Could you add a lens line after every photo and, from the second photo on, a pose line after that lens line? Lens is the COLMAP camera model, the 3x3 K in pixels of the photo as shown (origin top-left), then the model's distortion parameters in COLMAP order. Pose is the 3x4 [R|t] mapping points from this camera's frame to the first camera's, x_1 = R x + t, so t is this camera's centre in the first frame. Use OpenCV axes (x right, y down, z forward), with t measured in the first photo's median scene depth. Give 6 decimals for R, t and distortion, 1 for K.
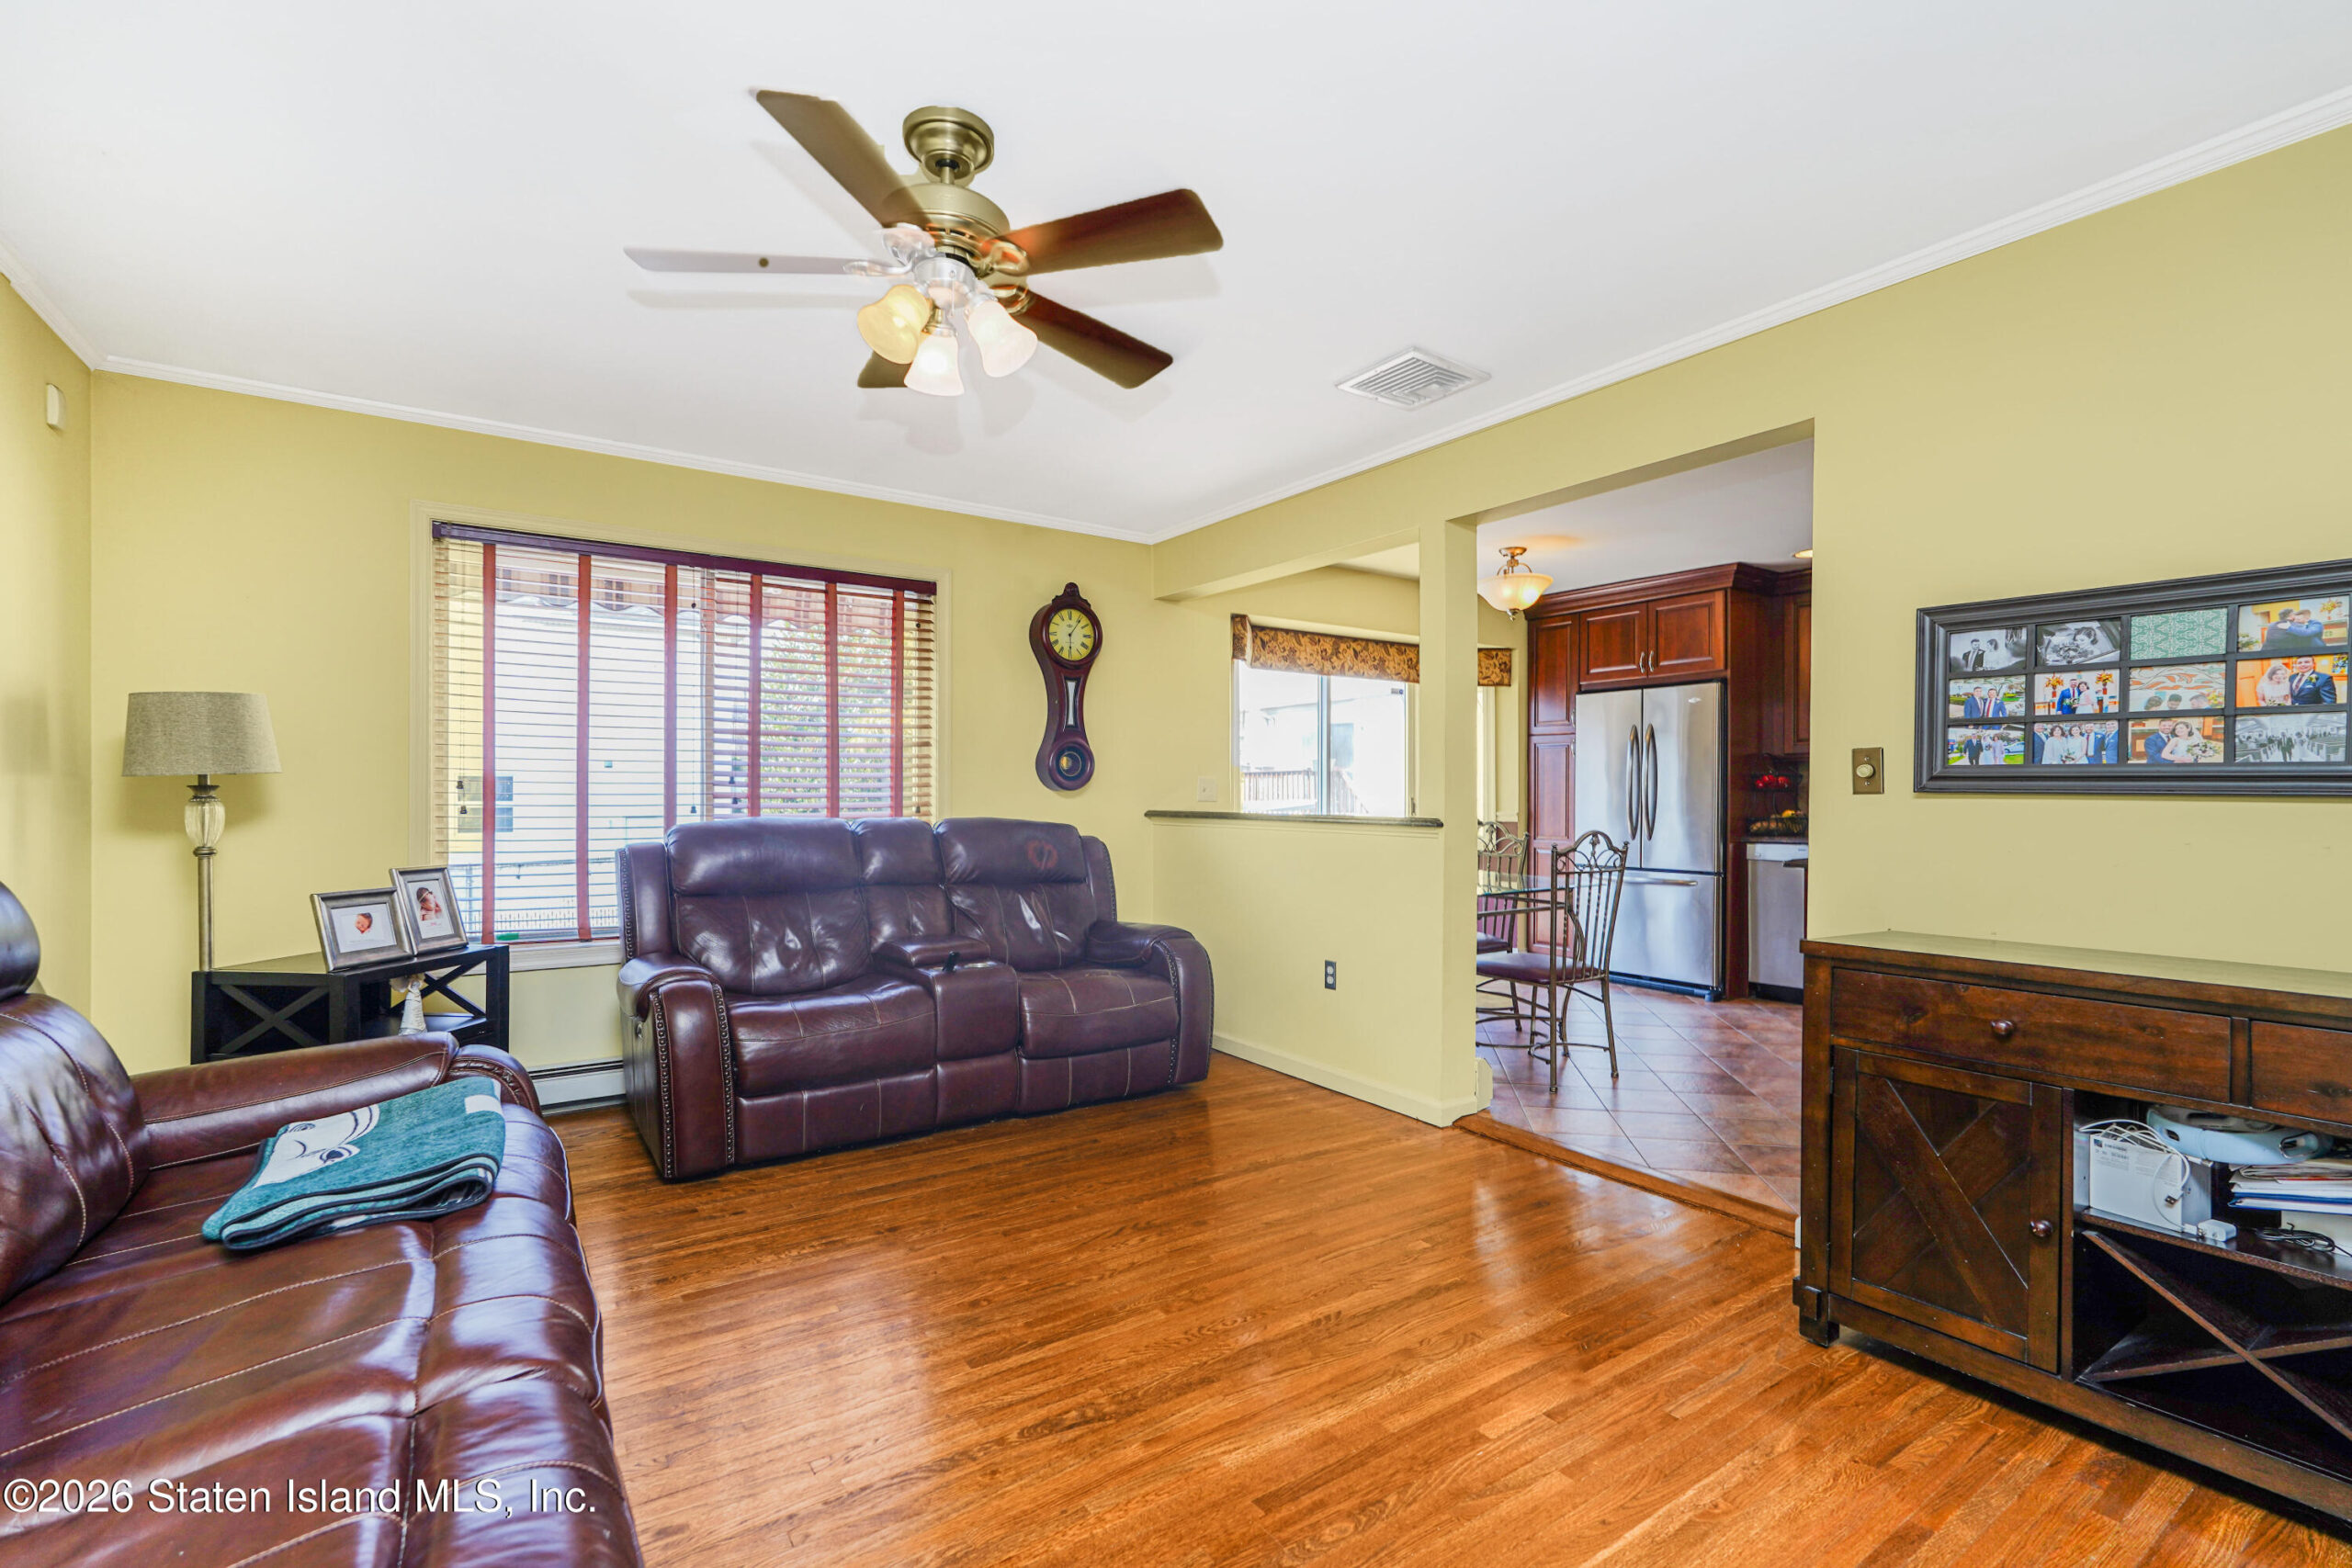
lens RADIAL K [[1053.2, 0, 1176.3], [0, 1053.2, 796.0], [0, 0, 1]] dist [0.072199, -0.049660]
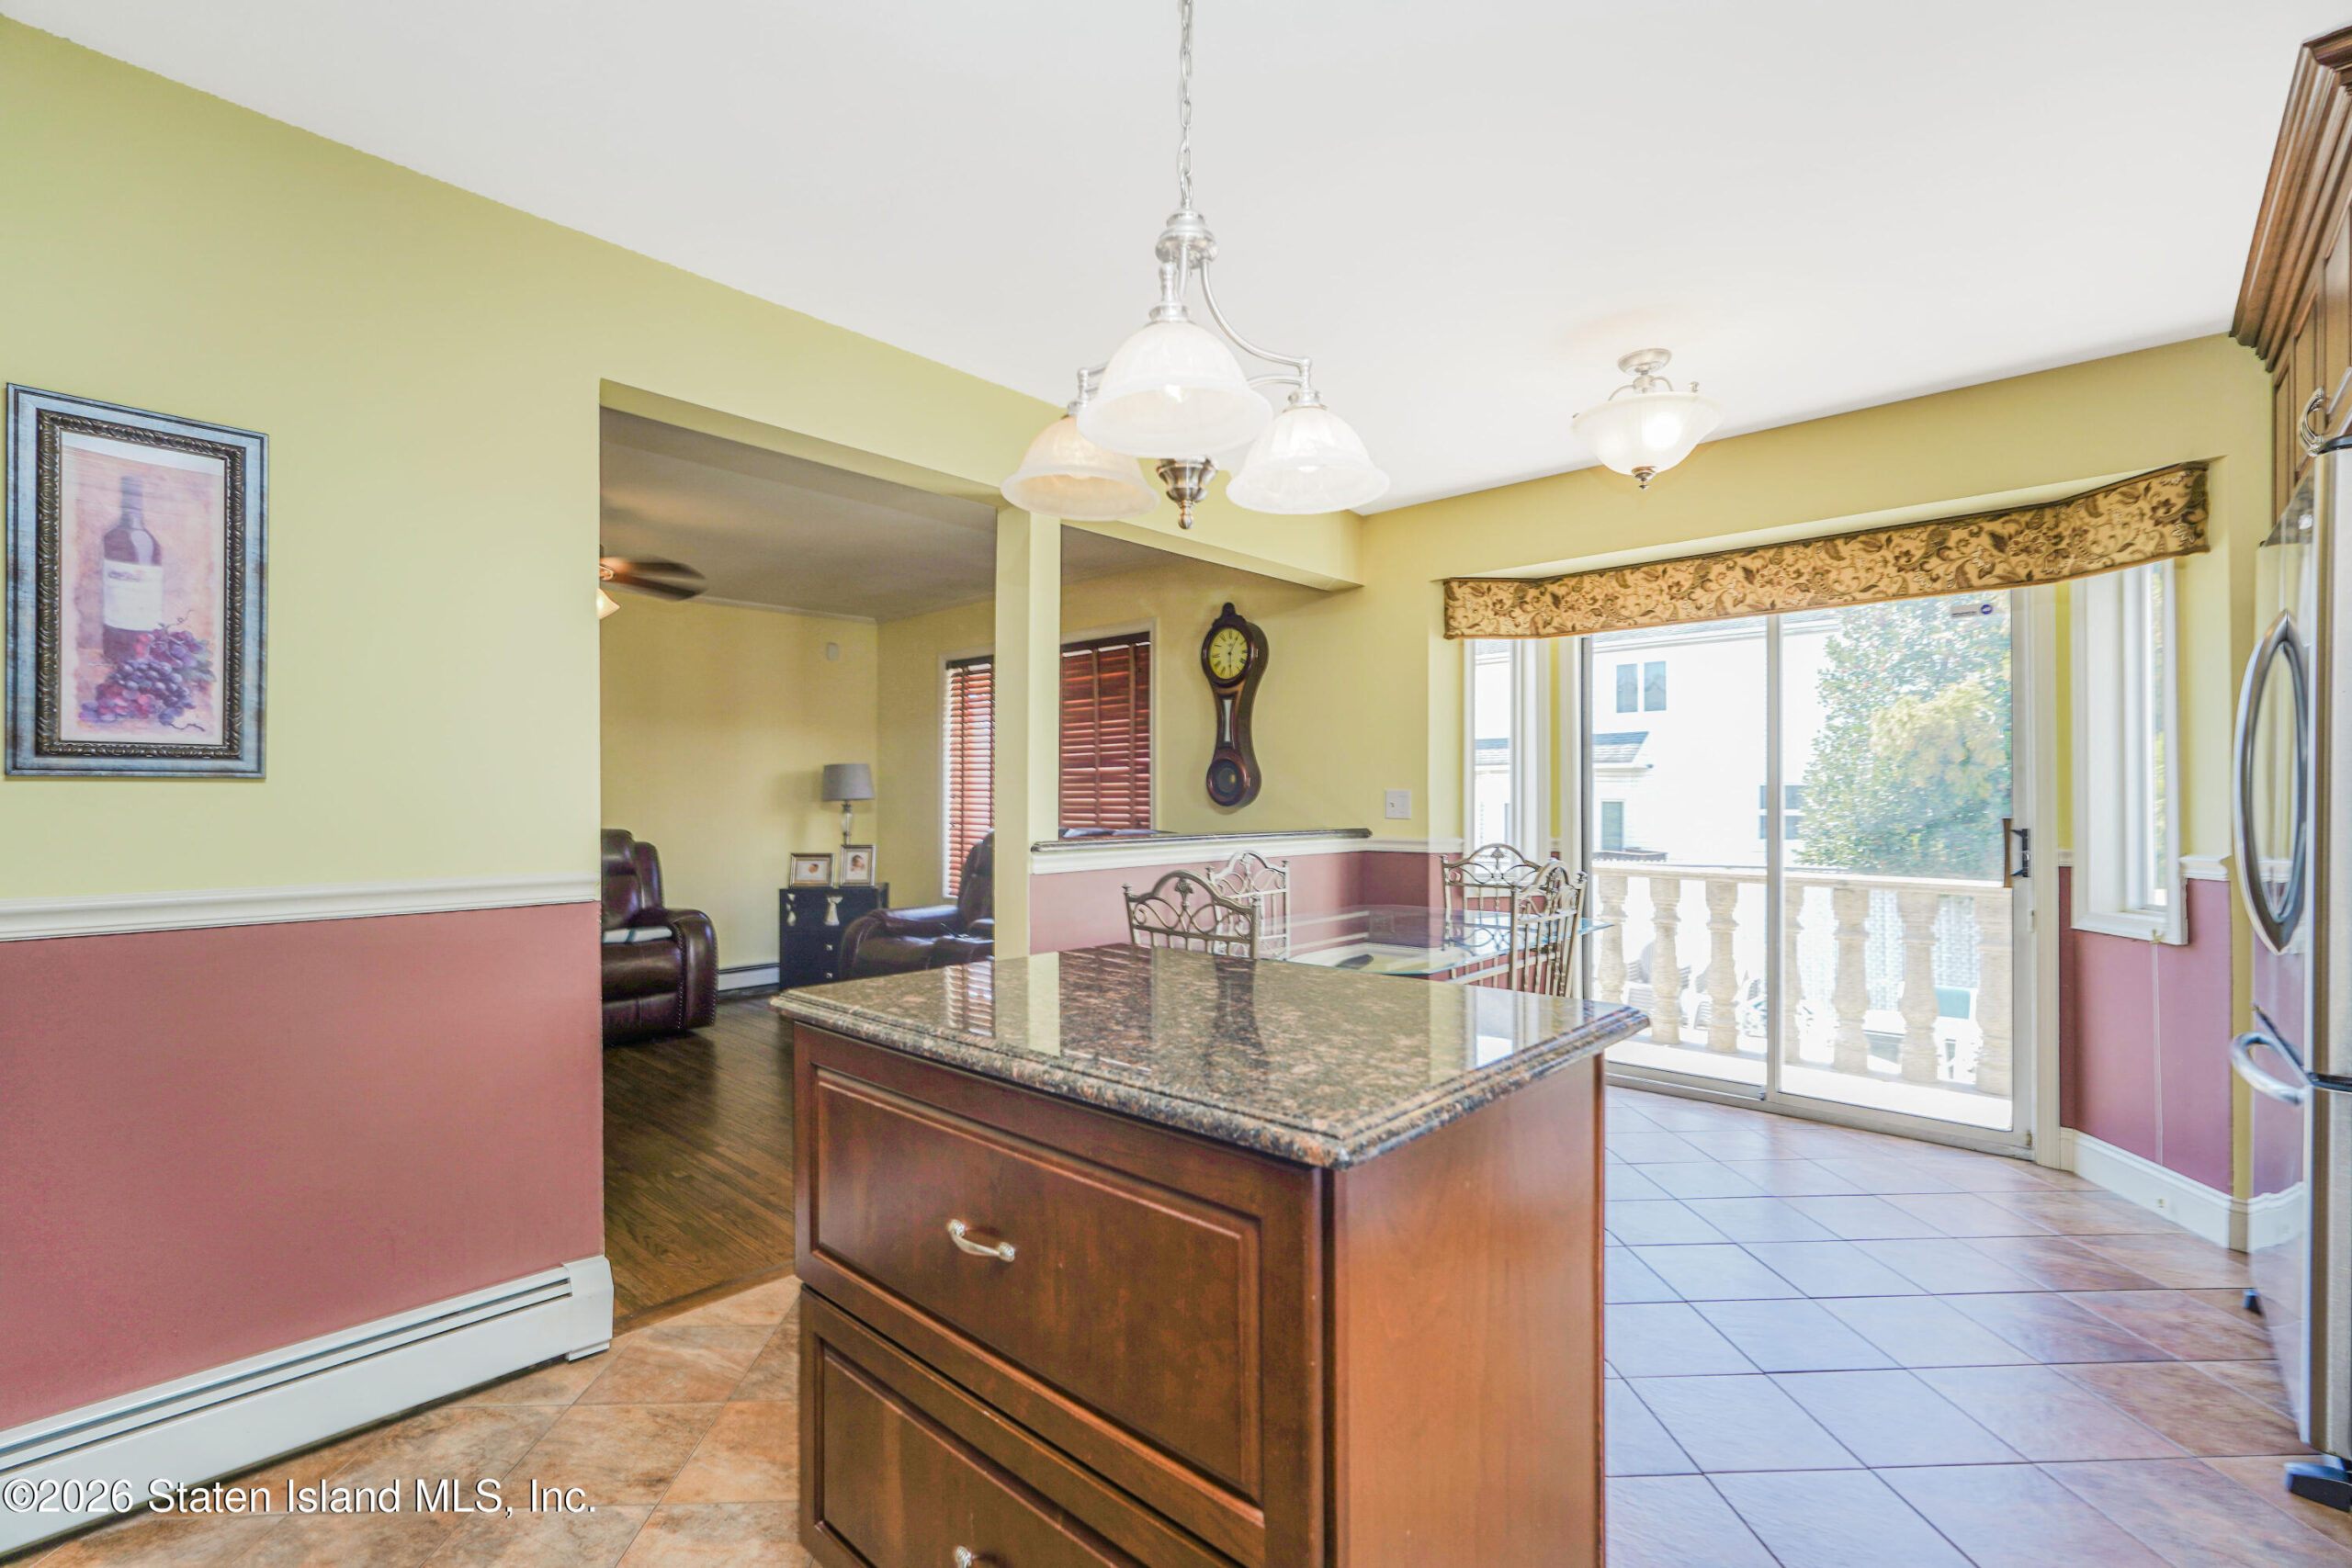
lens RADIAL K [[1053.2, 0, 1176.3], [0, 1053.2, 796.0], [0, 0, 1]] dist [0.072199, -0.049660]
pose [[0.229171, -0.004959, -0.973374, 0.861567], [0.001036, 0.999988, -0.004851, -0.010153], [0.973386, 0.000103, 0.229173, 0.697856]]
